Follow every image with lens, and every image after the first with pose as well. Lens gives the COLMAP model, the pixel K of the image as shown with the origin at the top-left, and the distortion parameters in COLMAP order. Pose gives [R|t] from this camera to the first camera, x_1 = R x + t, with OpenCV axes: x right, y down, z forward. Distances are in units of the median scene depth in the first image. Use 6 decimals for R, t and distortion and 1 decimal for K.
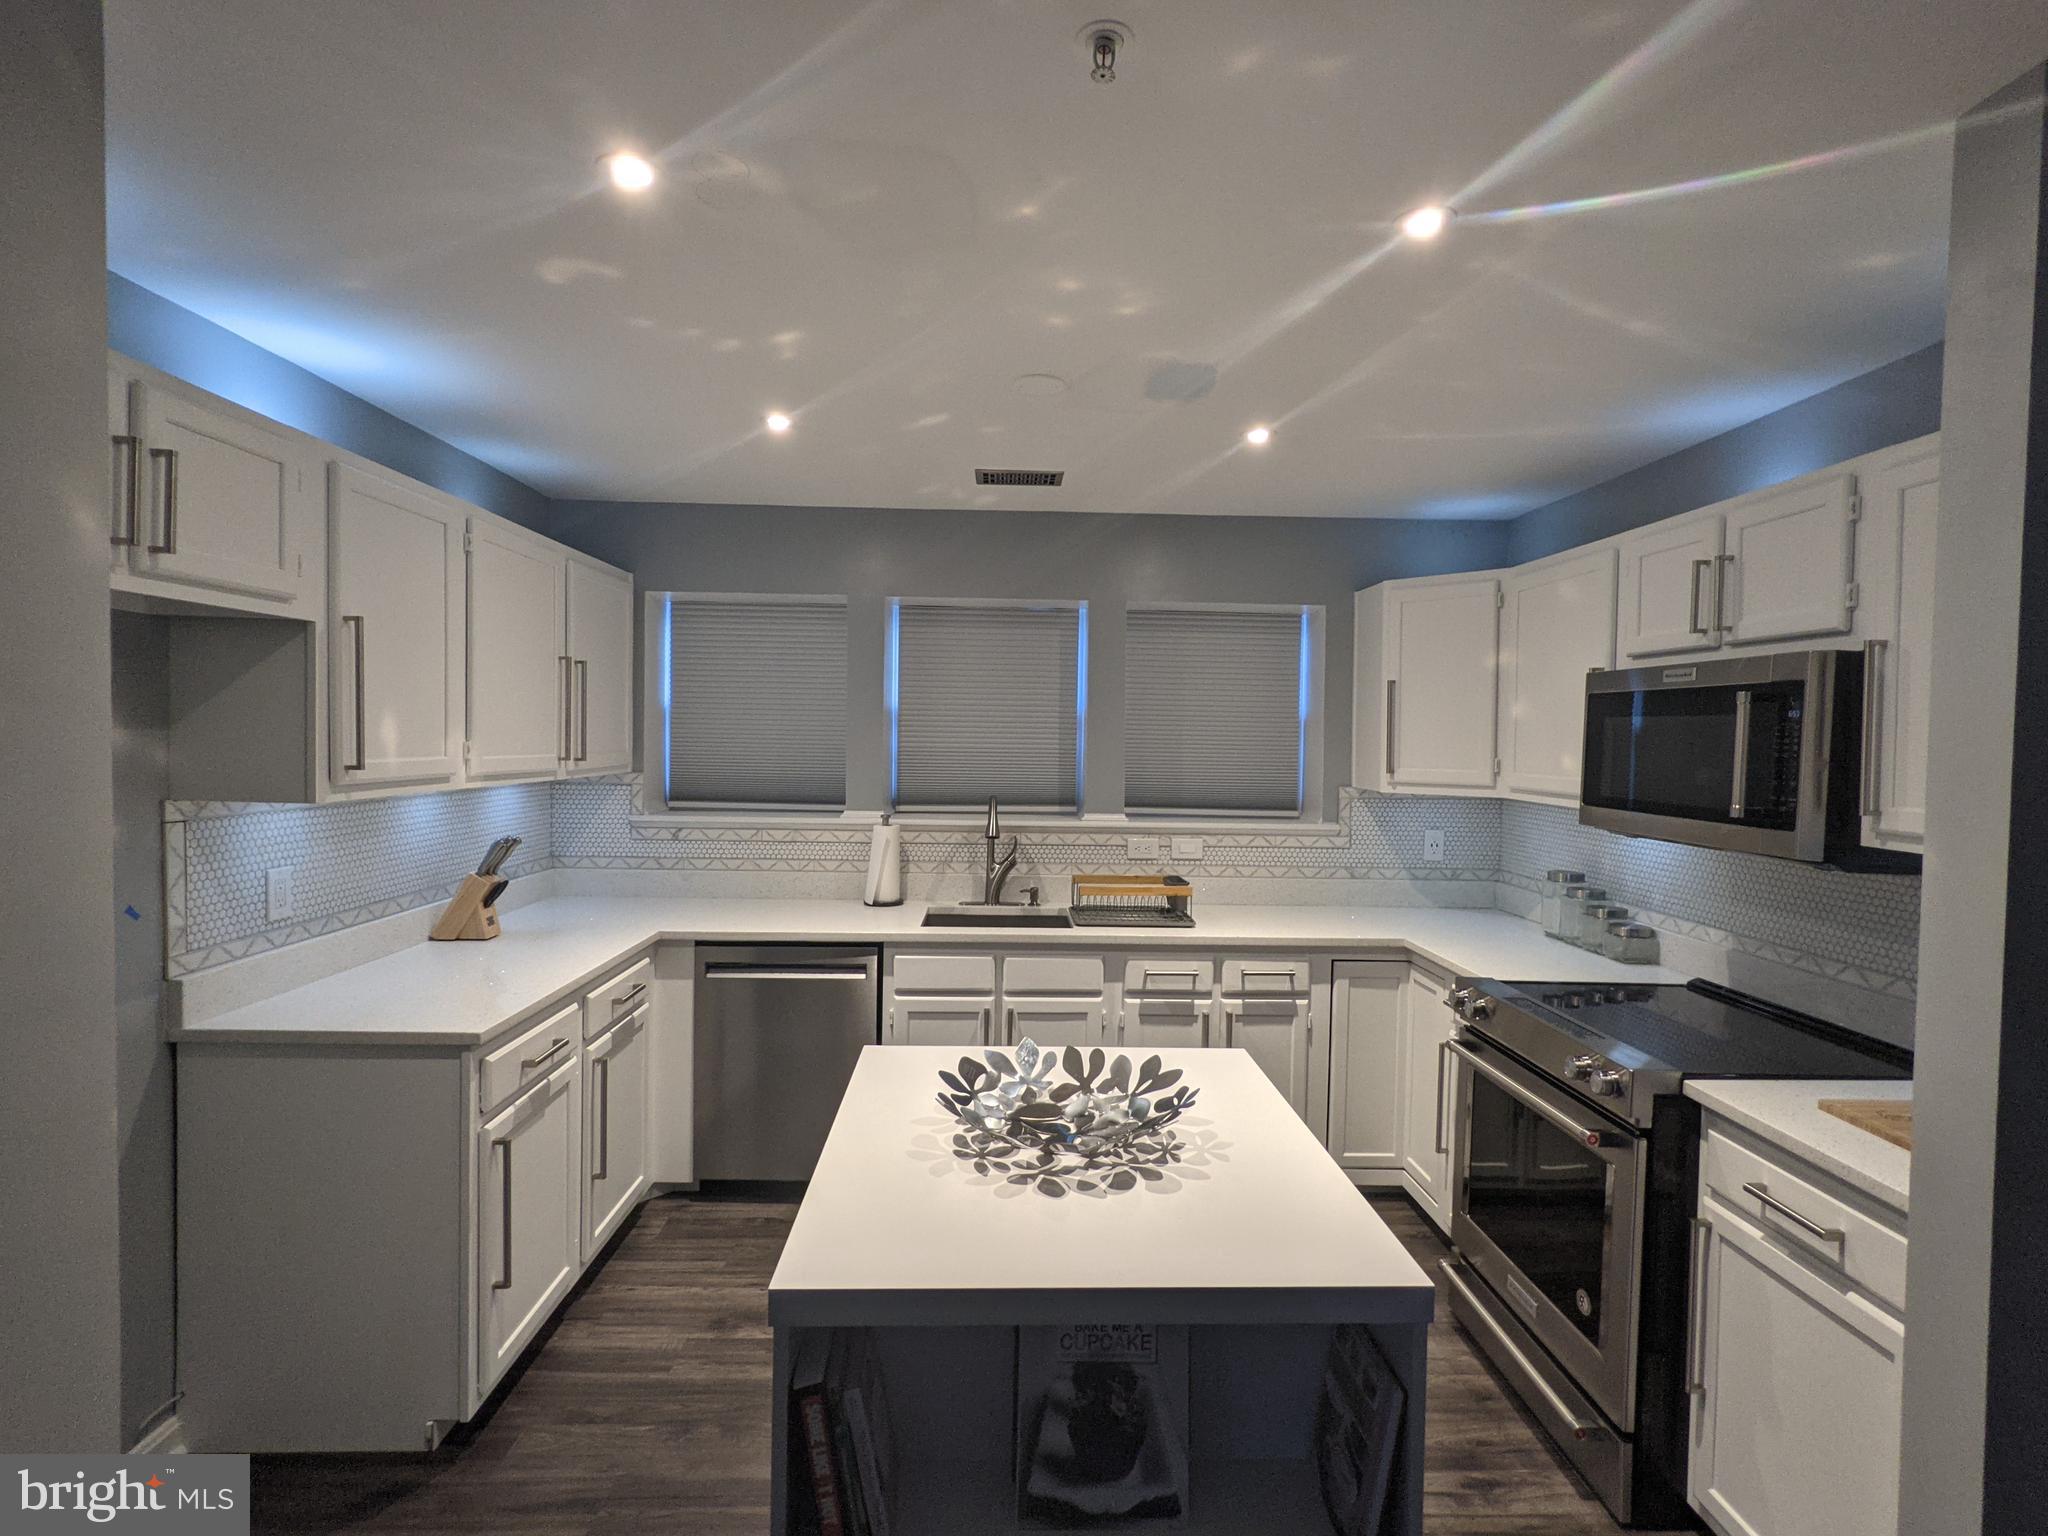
lens RADIAL K [[990.8, 0, 1026.8], [0, 990.8, 761.8], [0, 0, 1]] dist [0.002100, -0.000170]
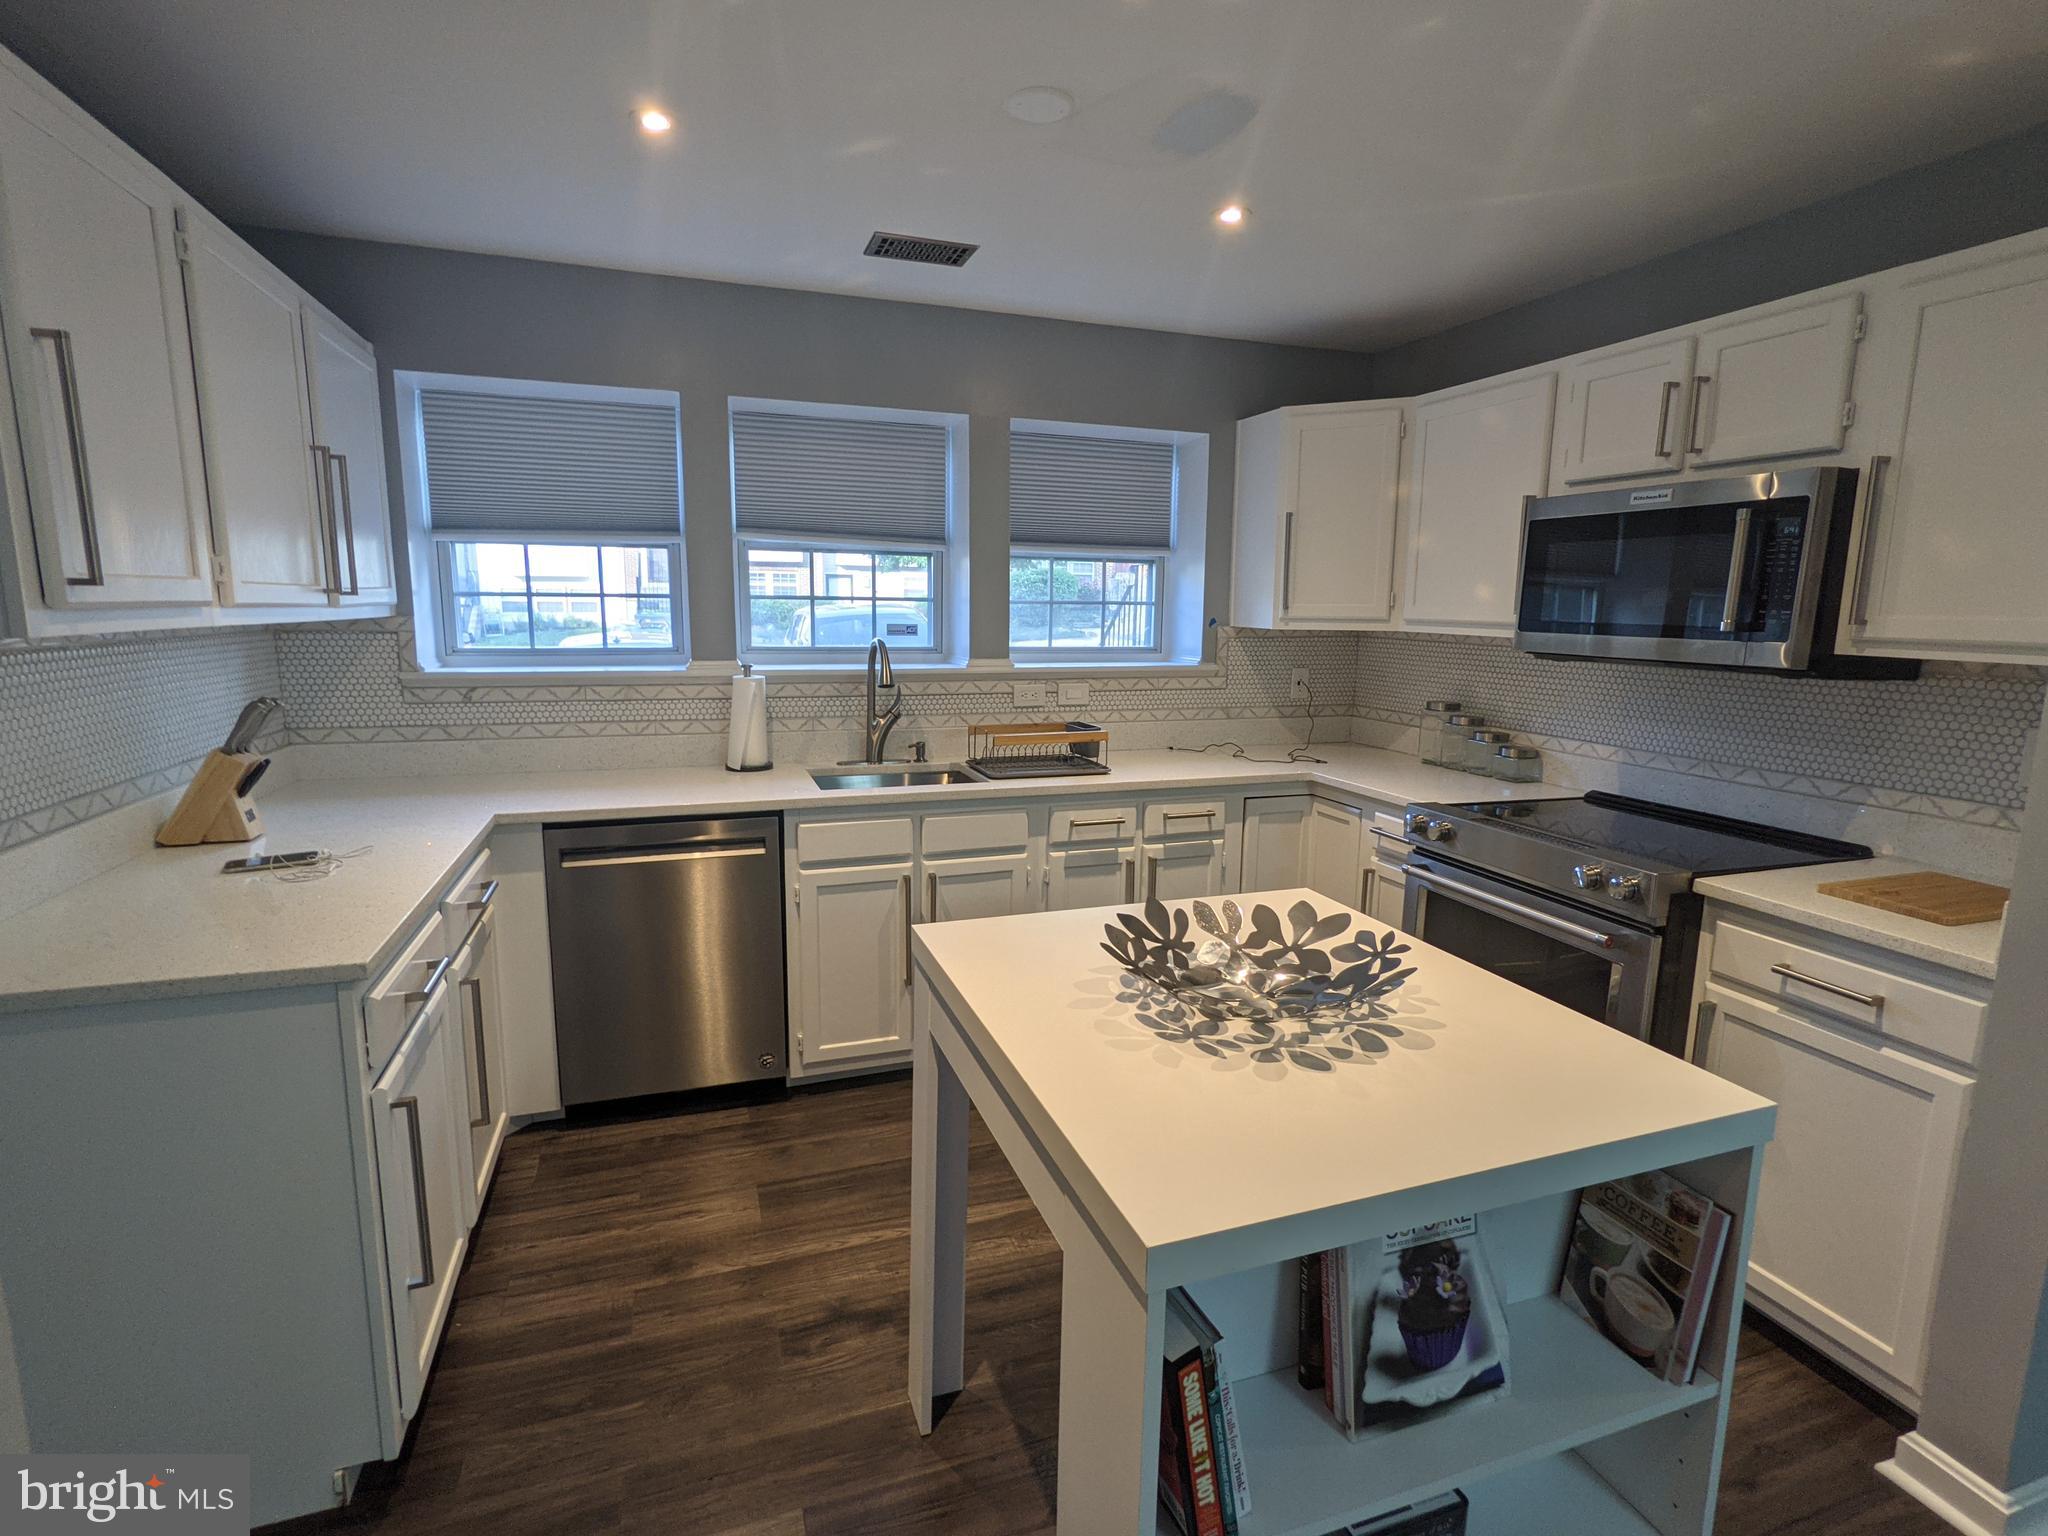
lens RADIAL K [[990.8, 0, 1026.8], [0, 990.8, 761.8], [0, 0, 1]] dist [0.002100, -0.000170]
pose [[0.953483, -0.051360, 0.297040, -0.239386], [0.010453, 0.990419, 0.137696, 0.031052], [-0.301266, -0.128186, 0.944885, 0.164508]]
